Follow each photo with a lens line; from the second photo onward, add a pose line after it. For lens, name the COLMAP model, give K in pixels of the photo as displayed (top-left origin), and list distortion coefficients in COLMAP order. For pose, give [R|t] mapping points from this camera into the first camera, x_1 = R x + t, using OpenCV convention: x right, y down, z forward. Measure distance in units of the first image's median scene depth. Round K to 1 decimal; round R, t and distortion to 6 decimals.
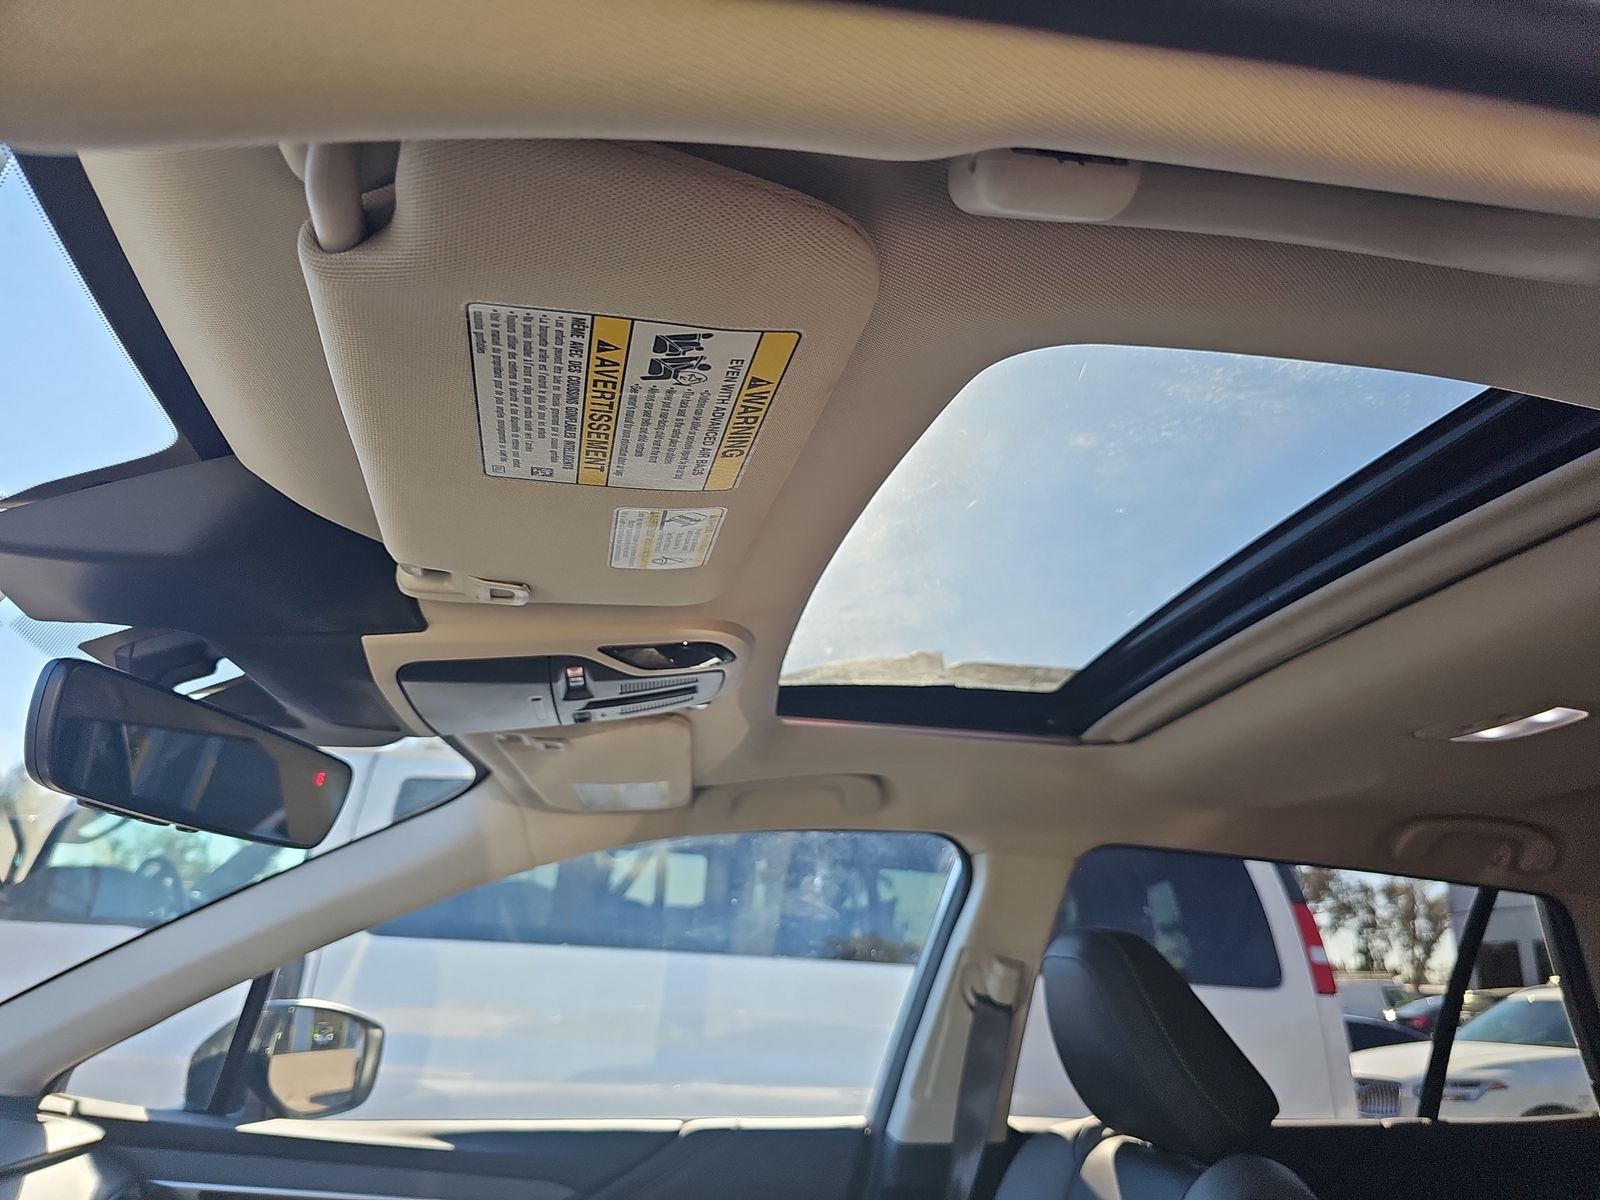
lens RADIAL K [[1067.1, 0, 800.0], [0, 1067.1, 600.0], [0, 0, 1]] dist [0.000296, -0.016712]
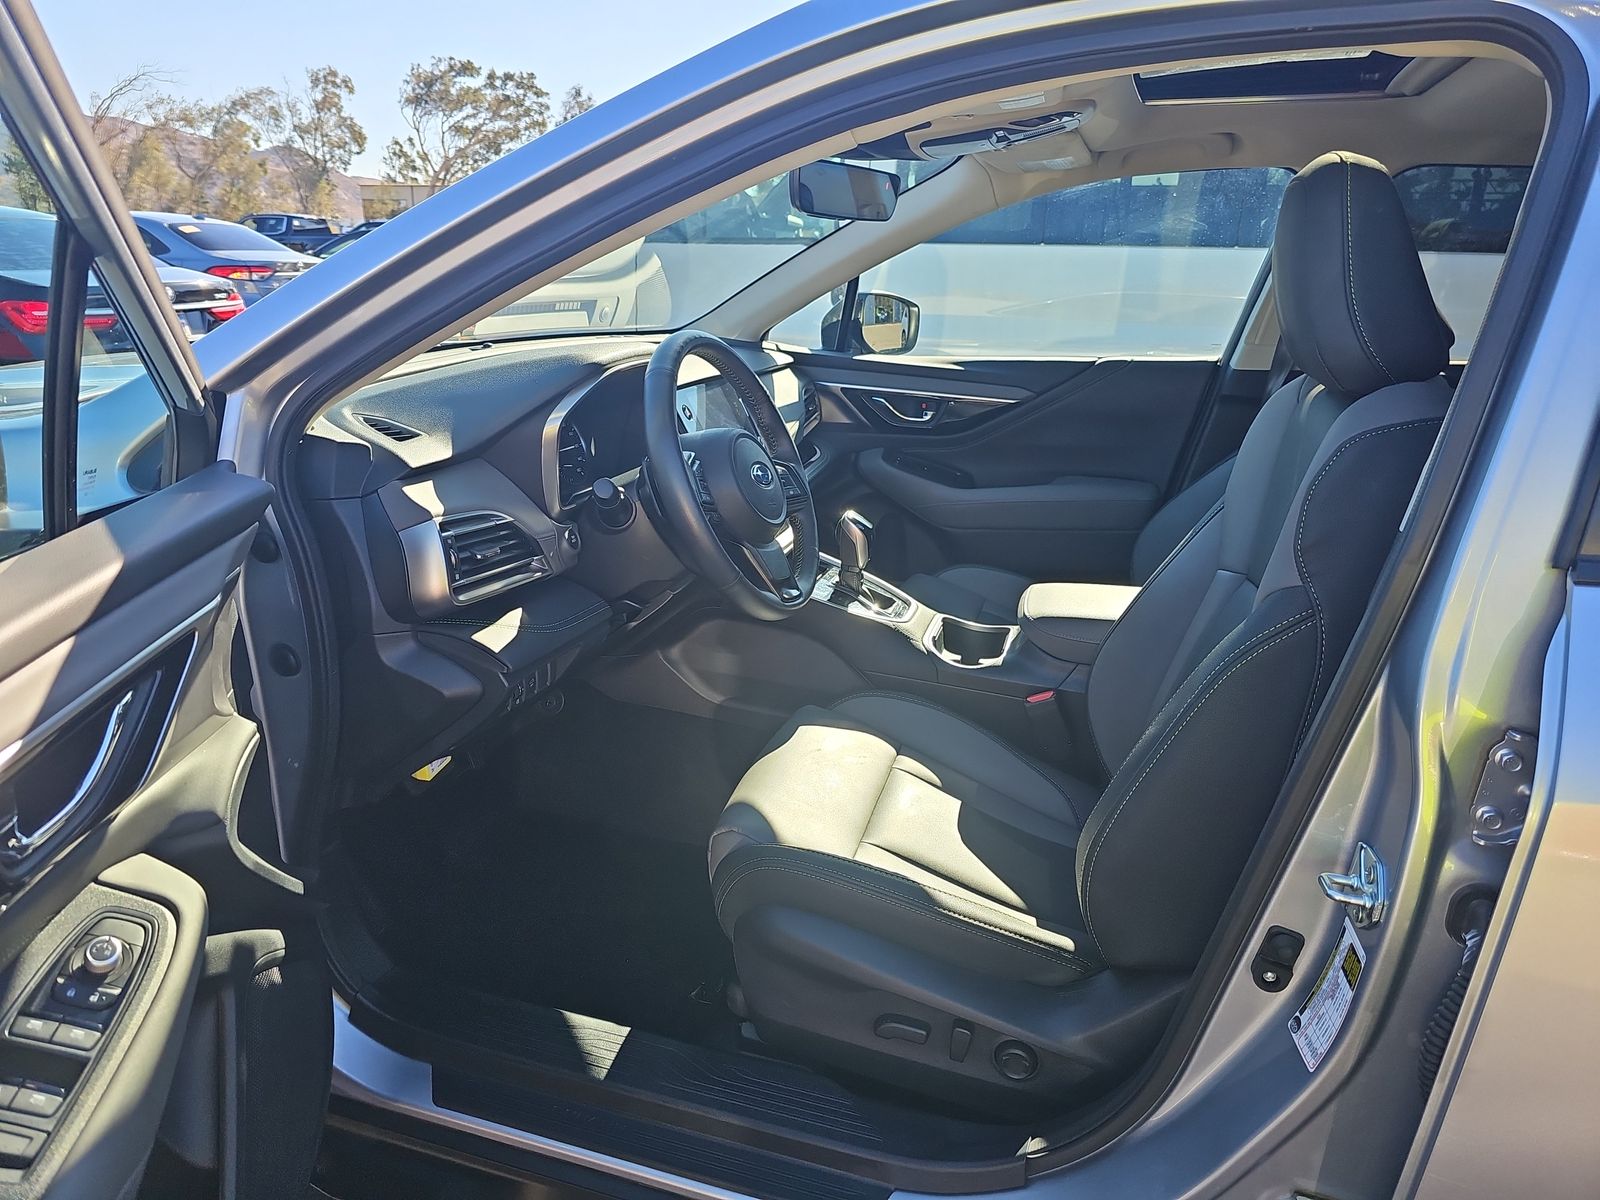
lens RADIAL K [[1067.1, 0, 800.0], [0, 1067.1, 600.0], [0, 0, 1]] dist [0.000296, -0.016712]
pose [[0.904548, 0.096036, -0.415416, 0.201735], [0.170466, 0.811590, 0.558805, -0.216867], [0.390813, -0.576280, 0.717751, -0.610682]]
